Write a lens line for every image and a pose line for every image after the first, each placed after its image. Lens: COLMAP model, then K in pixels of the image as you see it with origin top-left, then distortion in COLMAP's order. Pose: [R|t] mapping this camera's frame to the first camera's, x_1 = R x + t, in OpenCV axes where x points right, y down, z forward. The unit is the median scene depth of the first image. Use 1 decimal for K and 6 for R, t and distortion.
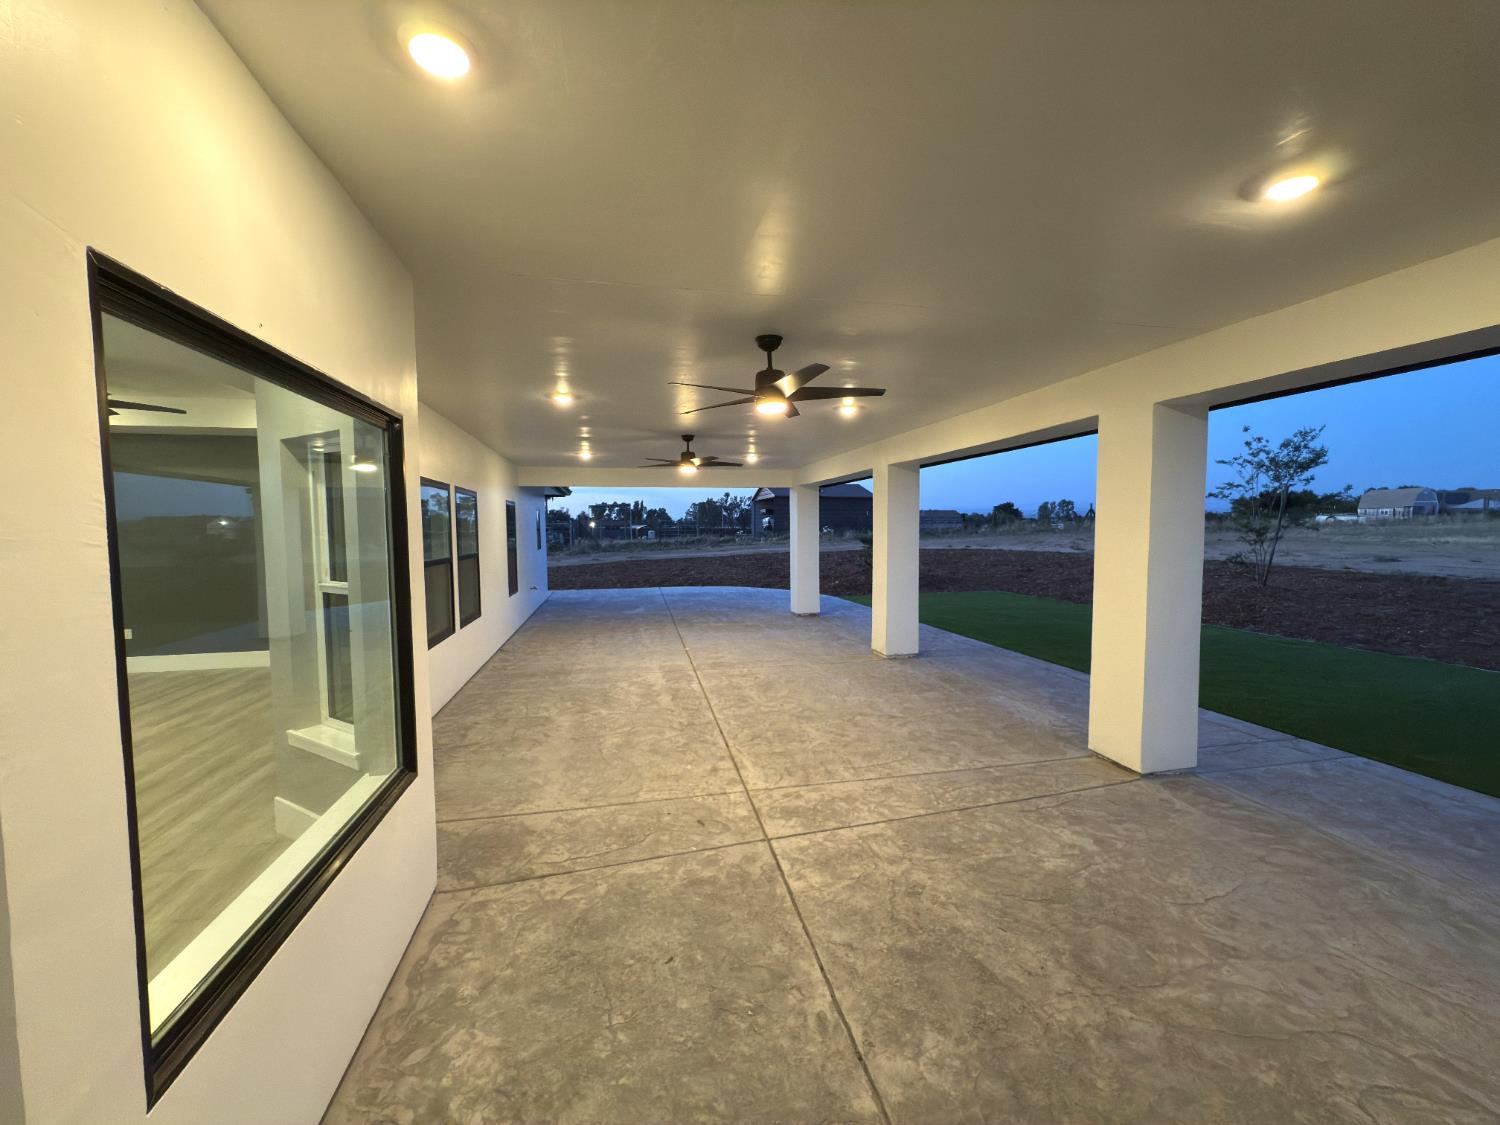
lens RADIAL K [[599.3, 0, 750.0], [0, 599.3, 562.5], [0, 0, 1]] dist [0.000296, 0.000116]
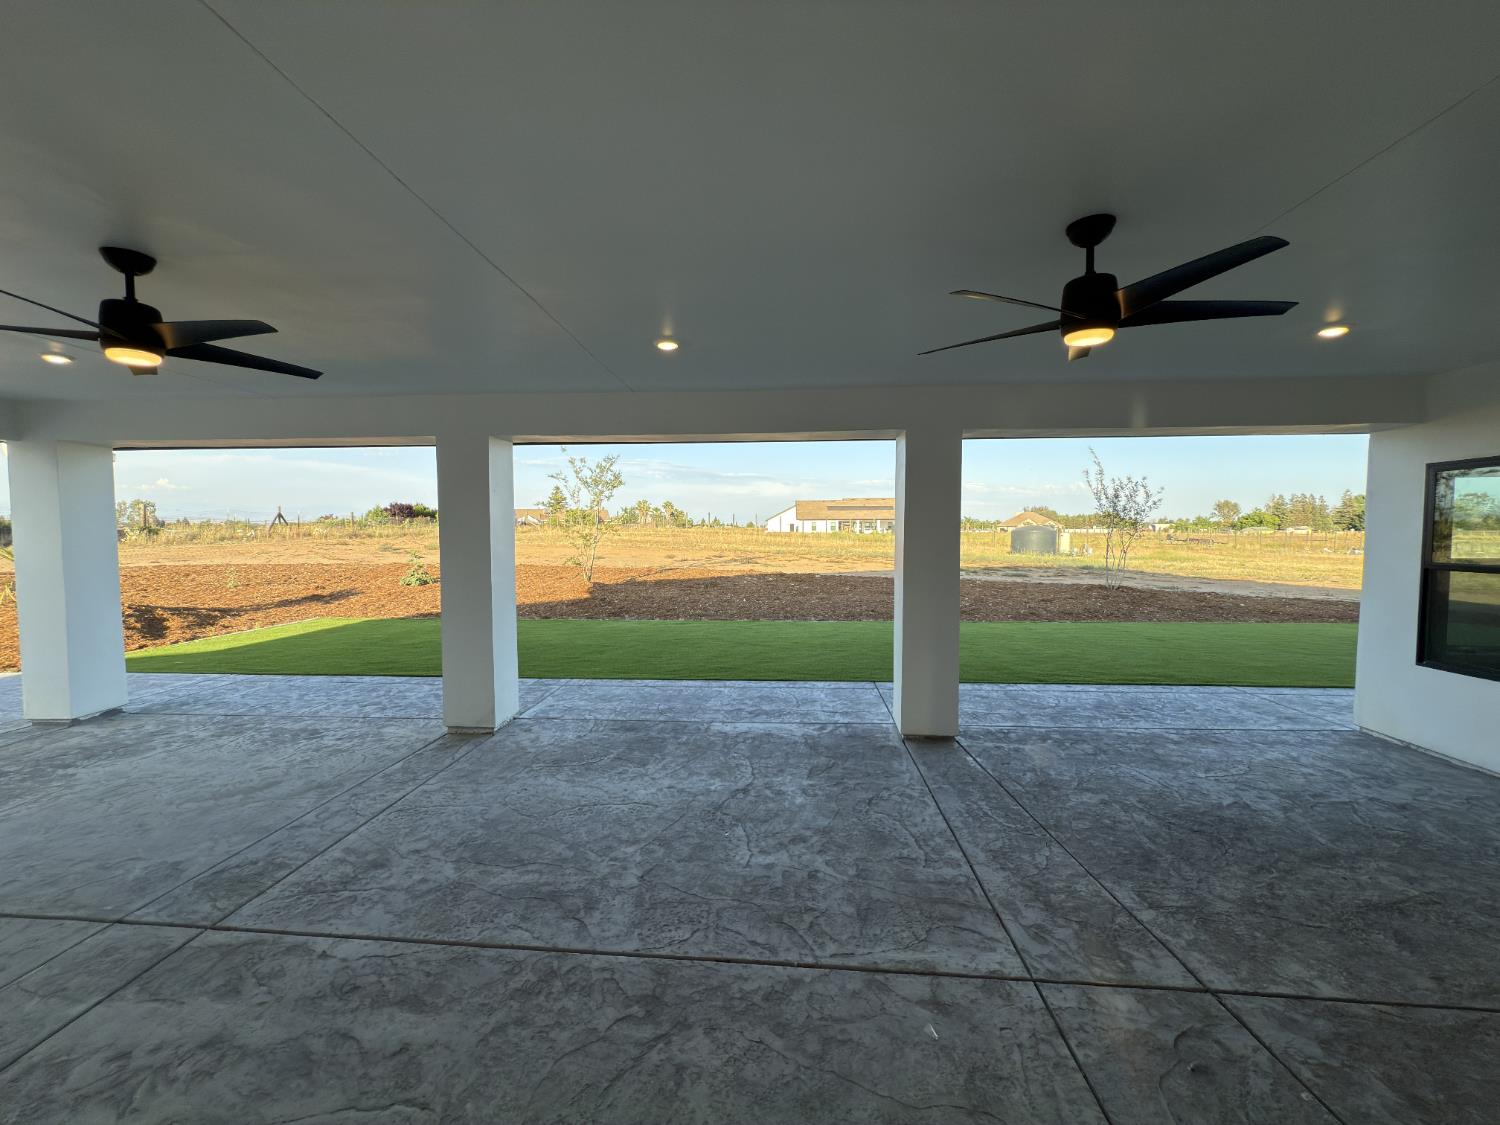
lens RADIAL K [[603.6, 0, 747.6], [0, 603.6, 559.7], [0, 0, 1]] dist [0.001711, 0.000063]
pose [[0.285007, -0.039143, 0.957726, -0.576277], [0.058950, 0.997990, 0.023245, -0.047073], [-0.956711, 0.049832, 0.286742, 0.994423]]
